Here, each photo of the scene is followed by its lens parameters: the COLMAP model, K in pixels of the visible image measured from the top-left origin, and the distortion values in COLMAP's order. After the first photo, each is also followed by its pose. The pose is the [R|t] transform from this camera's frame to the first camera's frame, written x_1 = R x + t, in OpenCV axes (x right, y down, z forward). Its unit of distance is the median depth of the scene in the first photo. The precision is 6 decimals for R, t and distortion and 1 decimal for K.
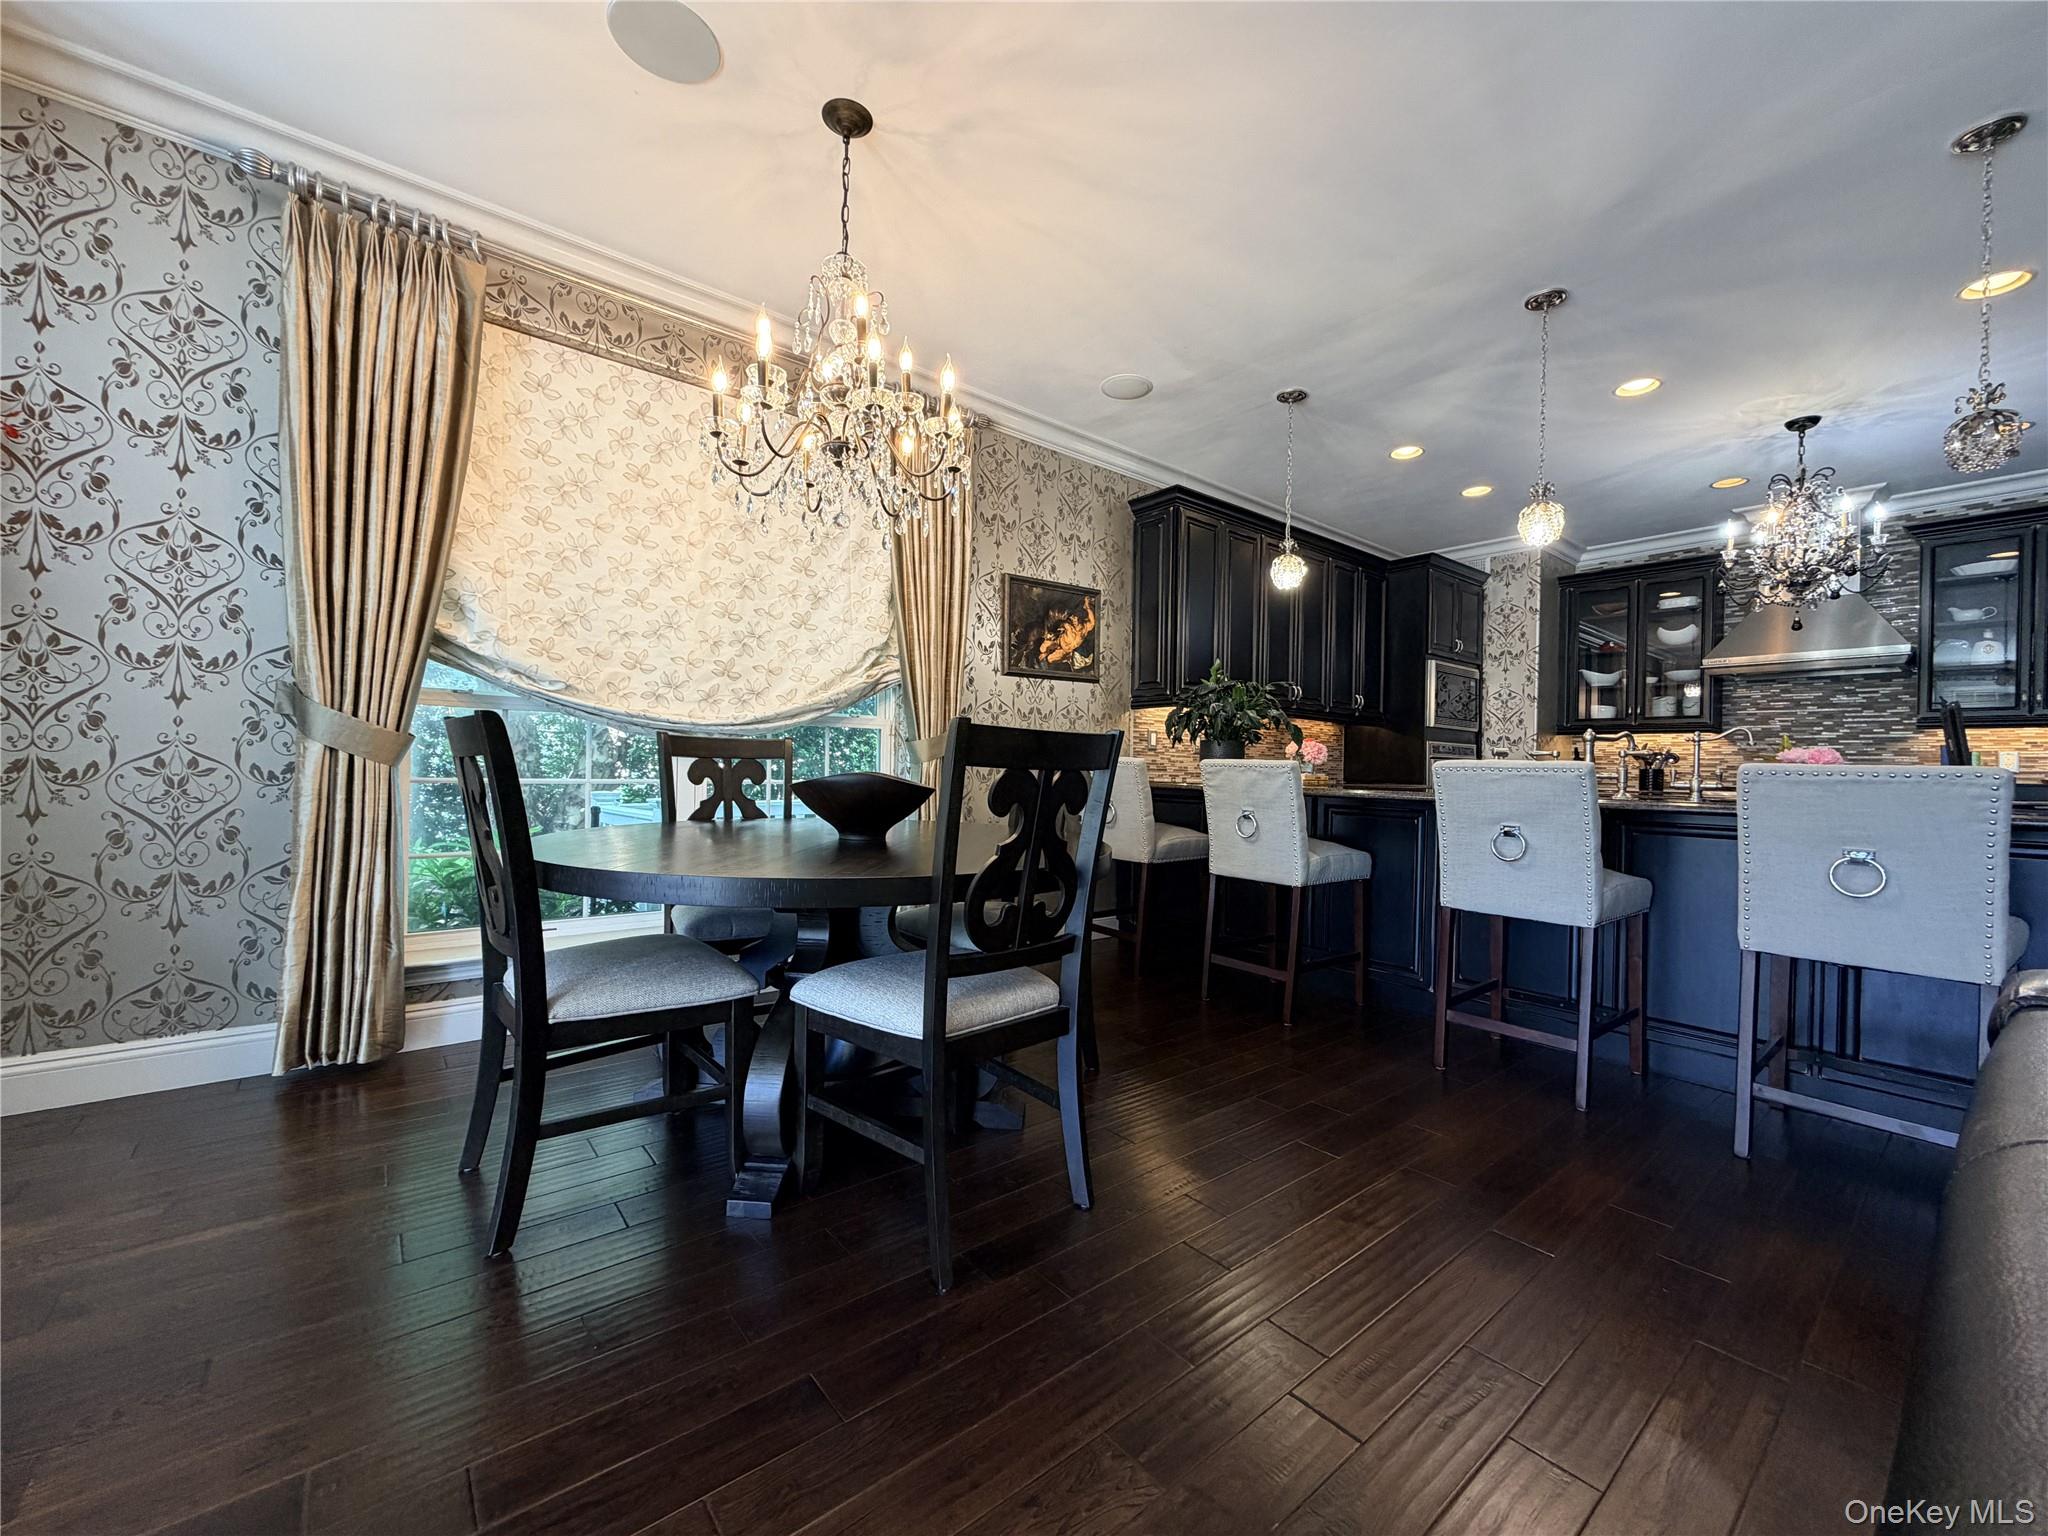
lens RADIAL K [[811.8, 0, 1019.3], [0, 811.8, 768.2], [0, 0, 1]] dist [-0.001399, -0.000305]
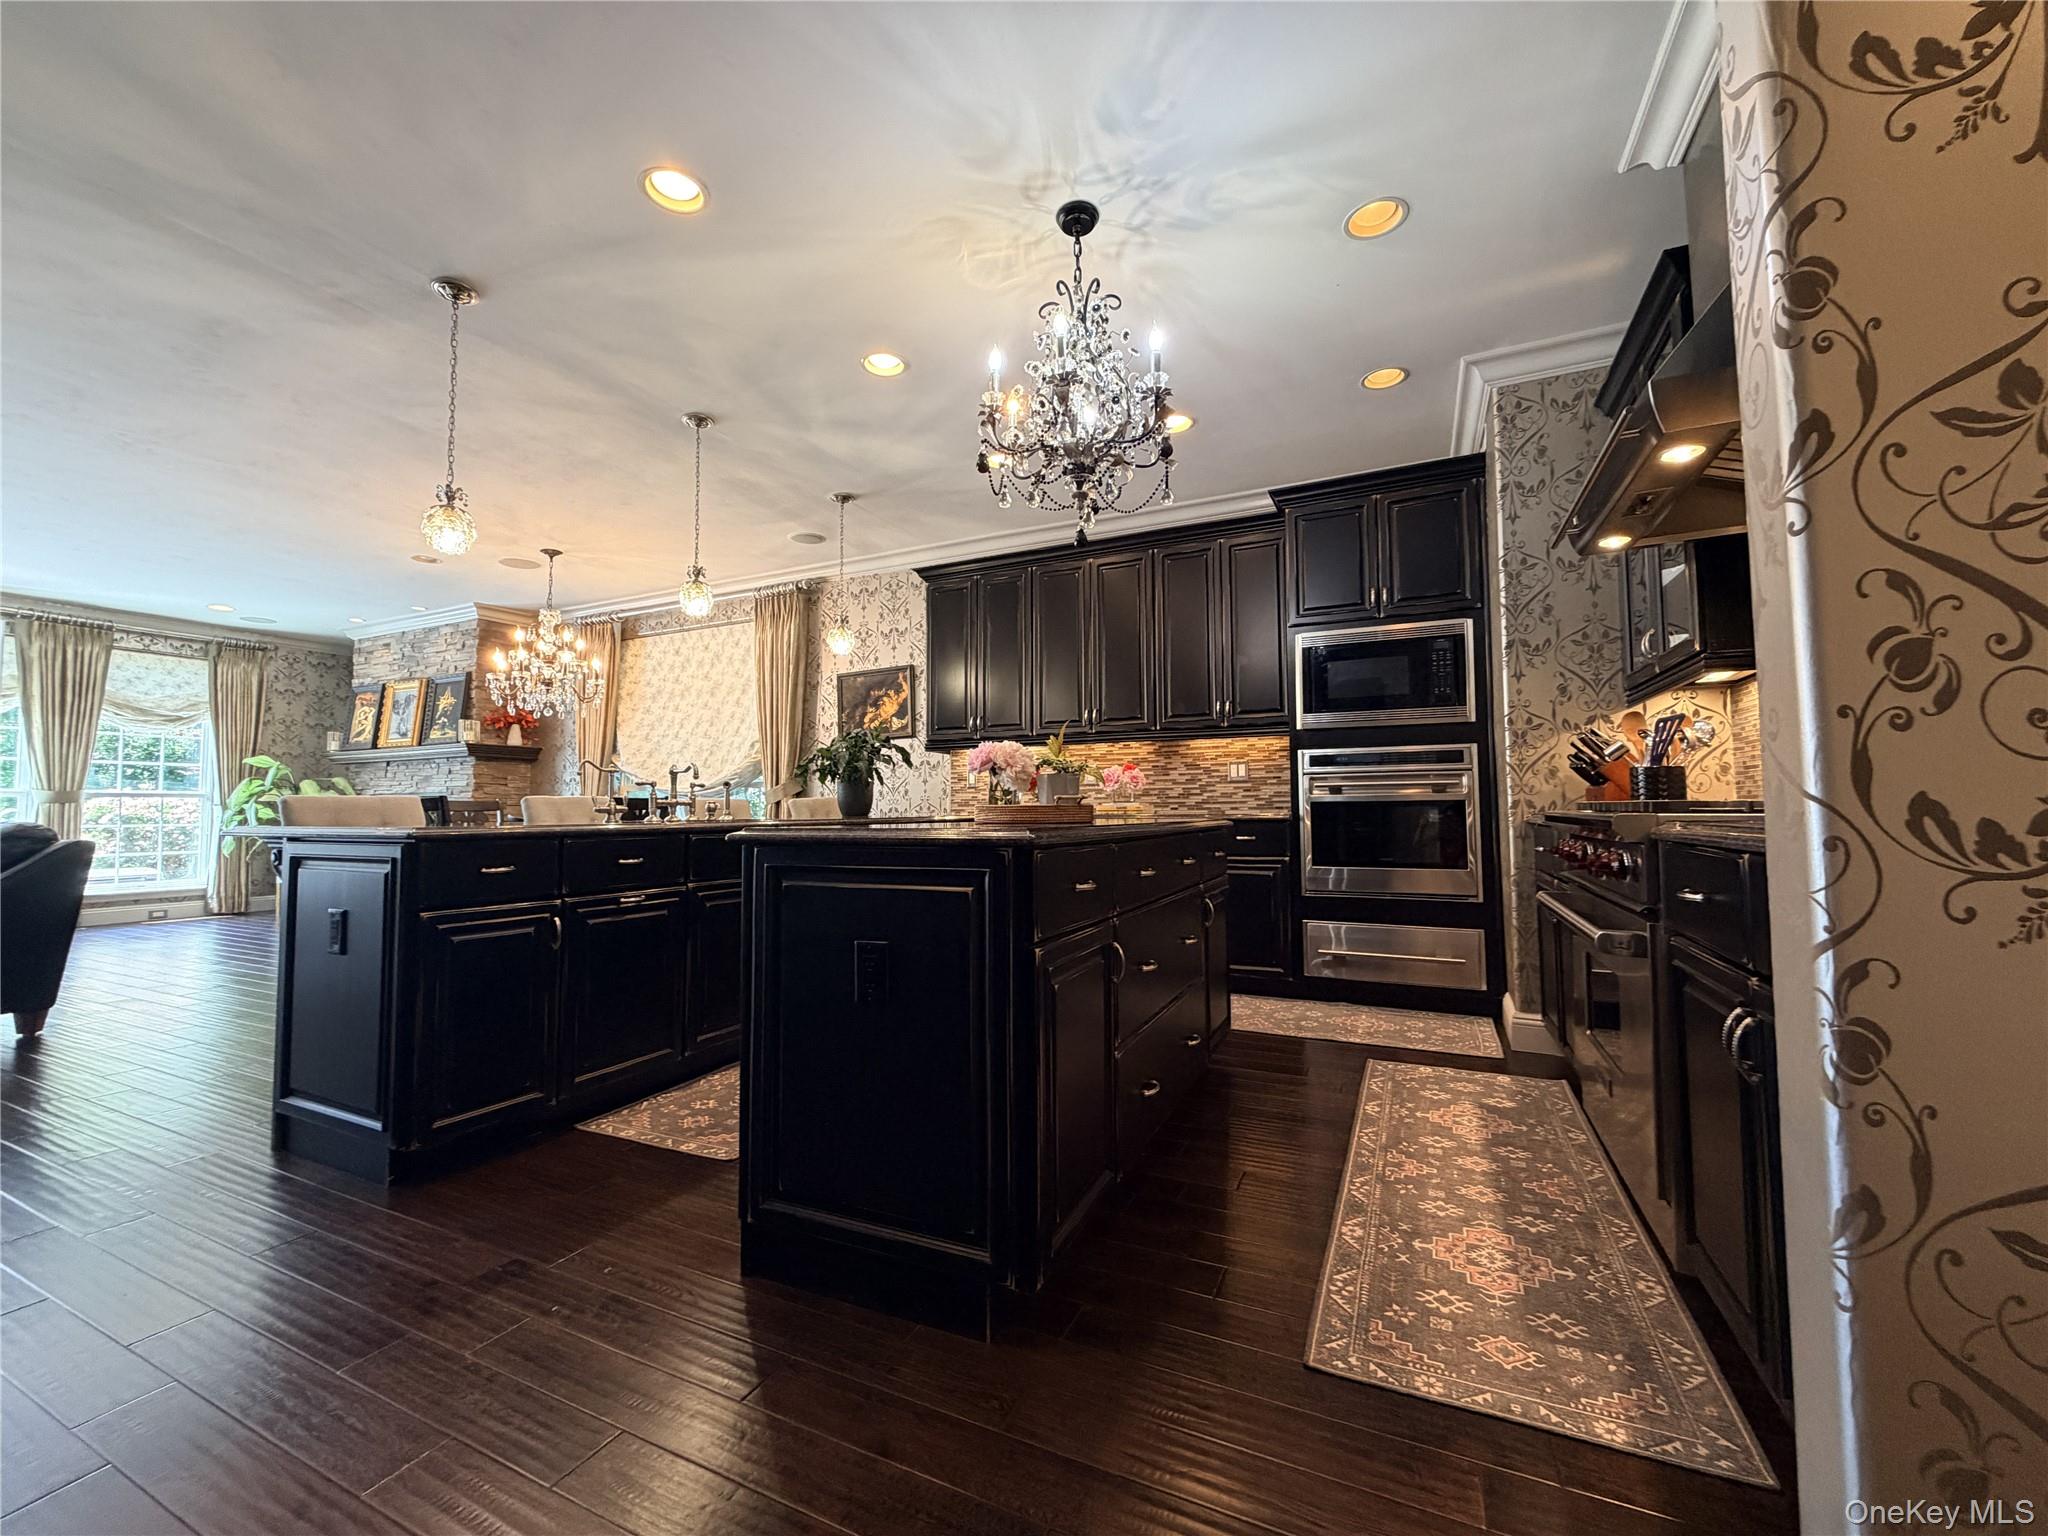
lens RADIAL K [[811.8, 0, 1019.3], [0, 811.8, 768.2], [0, 0, 1]] dist [-0.001399, -0.000305]
pose [[0.435496, -0.076889, -0.896901, 1.345474], [0.015596, 0.996840, -0.077884, 0.043788], [0.900056, 0.019930, 0.435319, 0.630151]]
